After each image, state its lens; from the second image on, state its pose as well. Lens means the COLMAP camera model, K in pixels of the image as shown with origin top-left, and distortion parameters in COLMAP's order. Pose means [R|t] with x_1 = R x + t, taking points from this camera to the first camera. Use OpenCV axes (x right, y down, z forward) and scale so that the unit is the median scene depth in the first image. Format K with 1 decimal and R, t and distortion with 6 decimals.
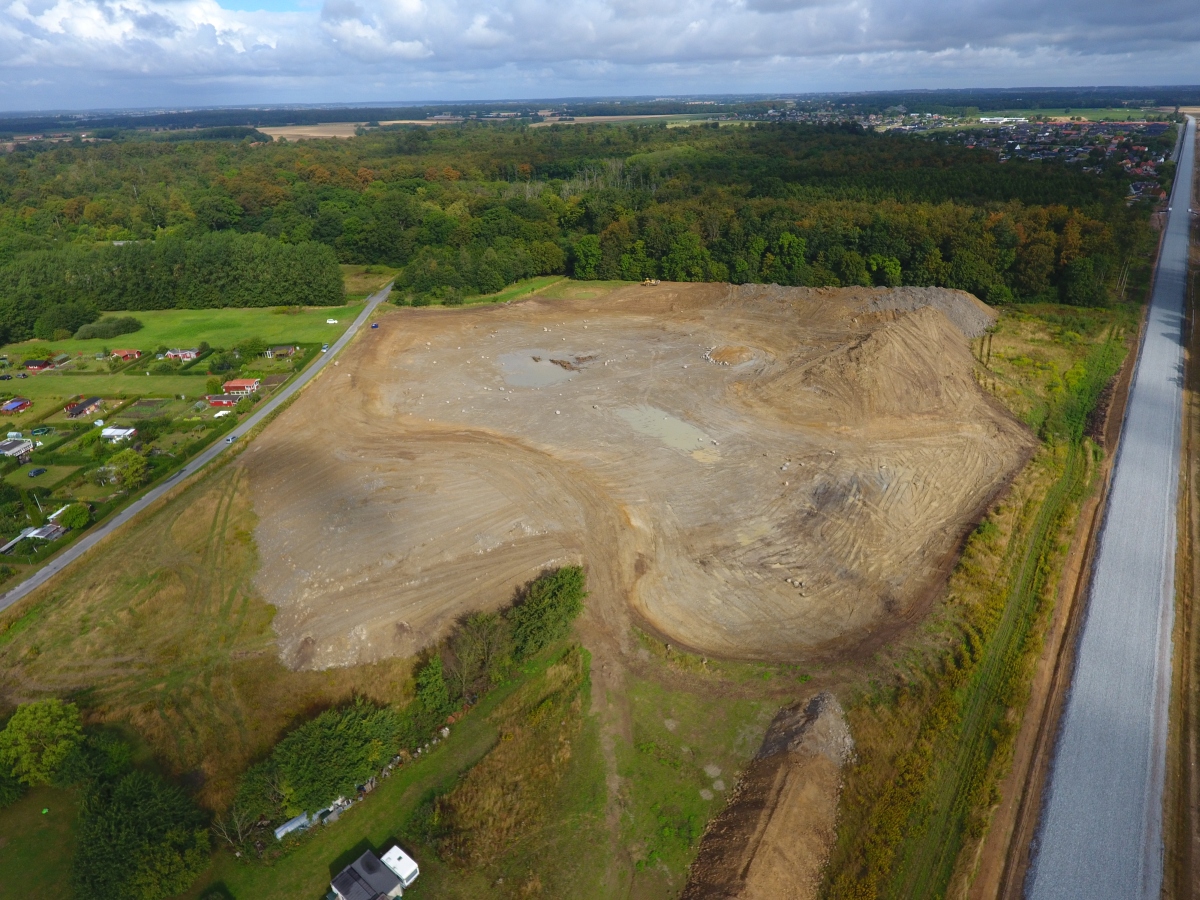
lens RADIAL K [[694.4, 0, 598.5], [0, 694.4, 456.0], [0, 0, 1]] dist [-0.004480, -0.000046]
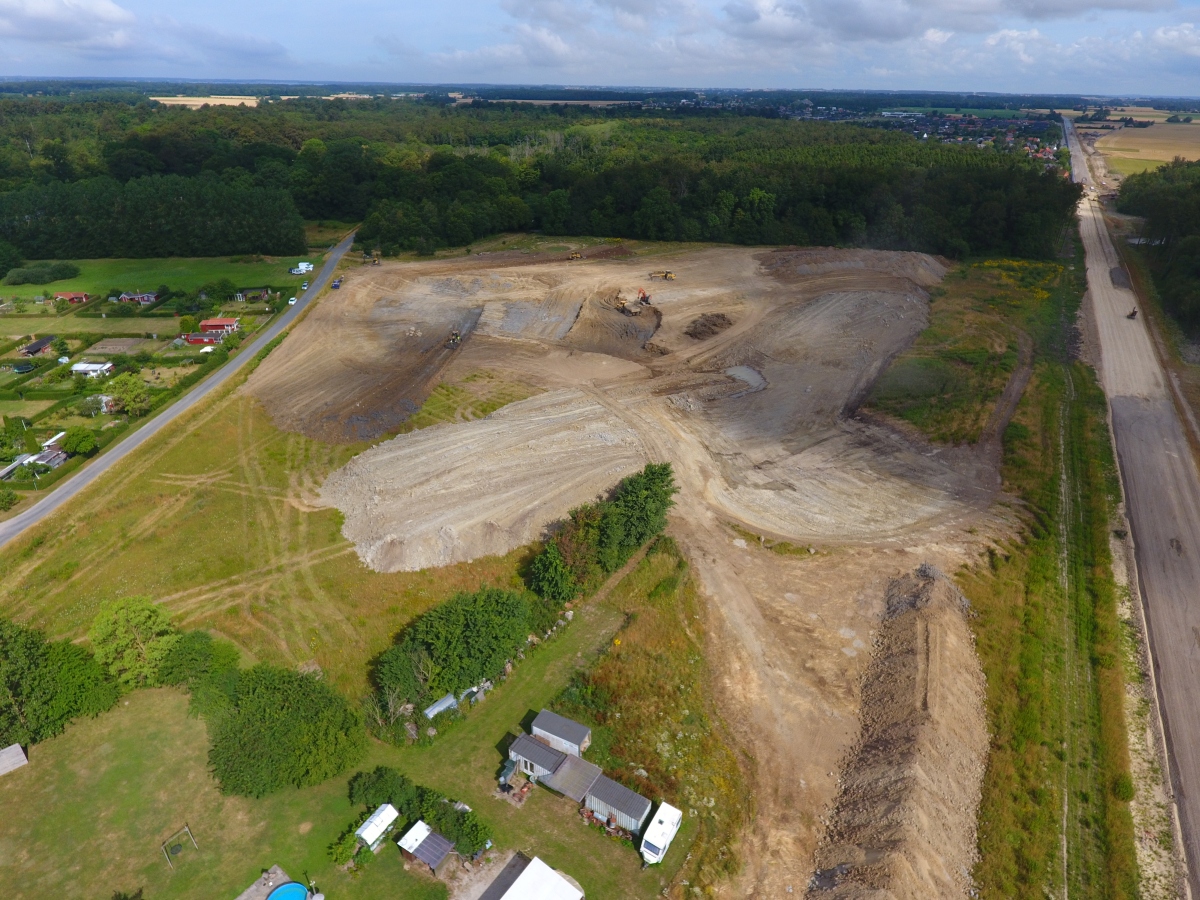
lens RADIAL K [[694.4, 0, 597.7], [0, 694.4, 456.8], [0, 0, 1]] dist [-0.004480, -0.000046]
pose [[0.992142, -0.025410, 0.122513, -0.152732], [0.023997, 0.999628, 0.012995, 0.085967], [-0.122797, -0.009953, 0.992382, 0.022250]]
